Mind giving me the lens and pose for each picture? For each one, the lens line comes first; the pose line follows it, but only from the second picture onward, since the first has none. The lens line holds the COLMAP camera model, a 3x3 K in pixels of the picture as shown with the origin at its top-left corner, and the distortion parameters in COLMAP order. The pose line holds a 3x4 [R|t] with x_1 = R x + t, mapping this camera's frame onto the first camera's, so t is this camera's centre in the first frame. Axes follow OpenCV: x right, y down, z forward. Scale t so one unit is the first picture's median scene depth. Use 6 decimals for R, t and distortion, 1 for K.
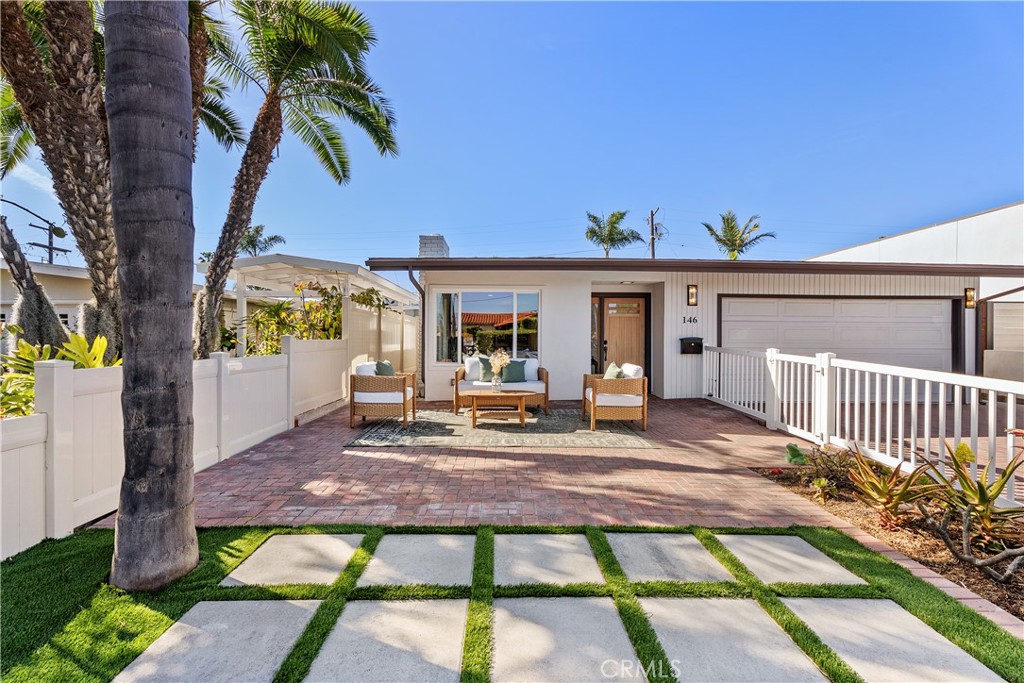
lens RADIAL K [[452.1, 0, 512.0], [0, 452.1, 341.5], [0, 0, 1]] dist [-0.000916, 0.000201]
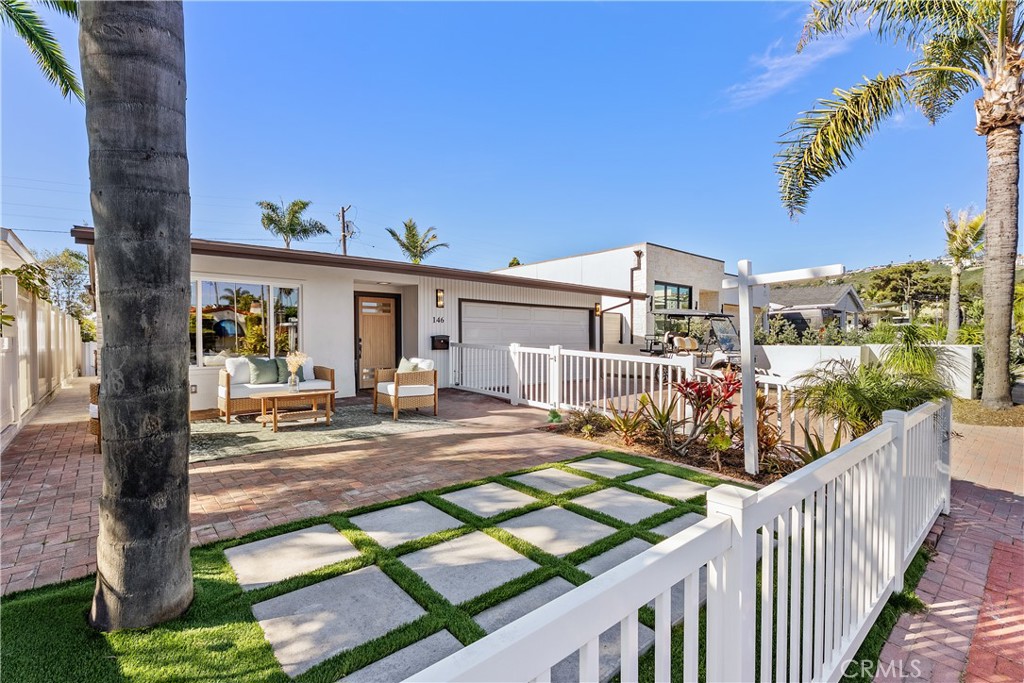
lens RADIAL K [[456.7, 0, 516.0], [0, 456.7, 348.4], [0, 0, 1]] dist [0.001107, -0.000870]
pose [[0.776830, -0.017469, 0.629468, -0.264196], [0.007473, 0.999800, 0.018524, 0.006011], [-0.629666, -0.009686, 0.776805, -0.029349]]
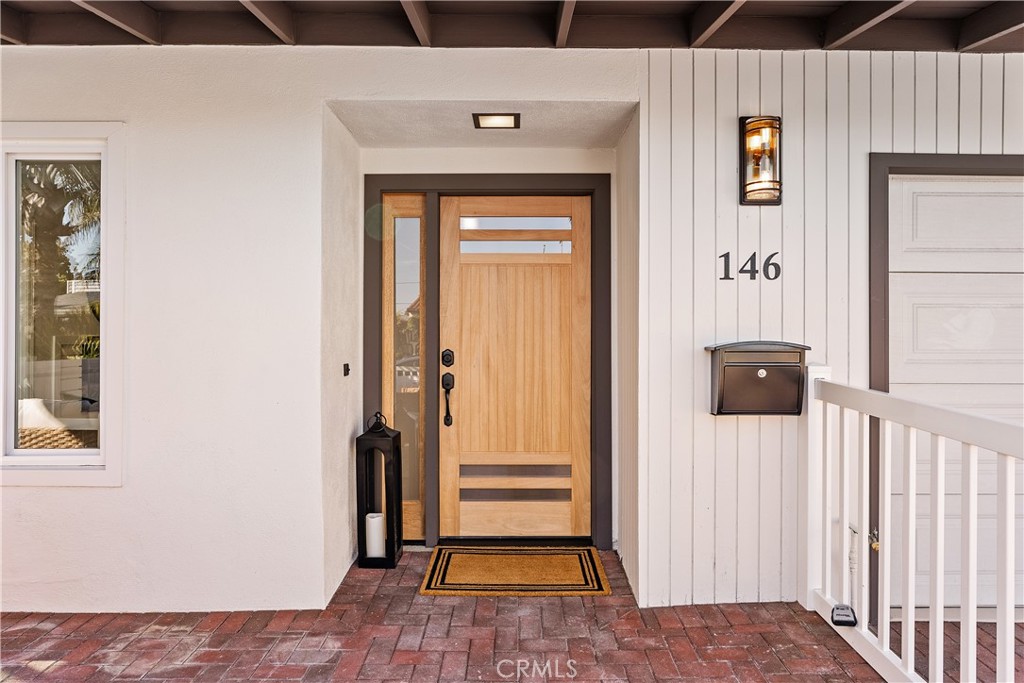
lens RADIAL K [[627.2, 0, 512.8], [0, 627.2, 335.1], [0, 0, 1]] dist [-0.004128, -0.001056]
pose [[0.999100, -0.001750, -0.042374, 0.414679], [0.001422, 0.999969, -0.007777, -0.014729], [0.042386, 0.007709, 0.999072, 0.978073]]
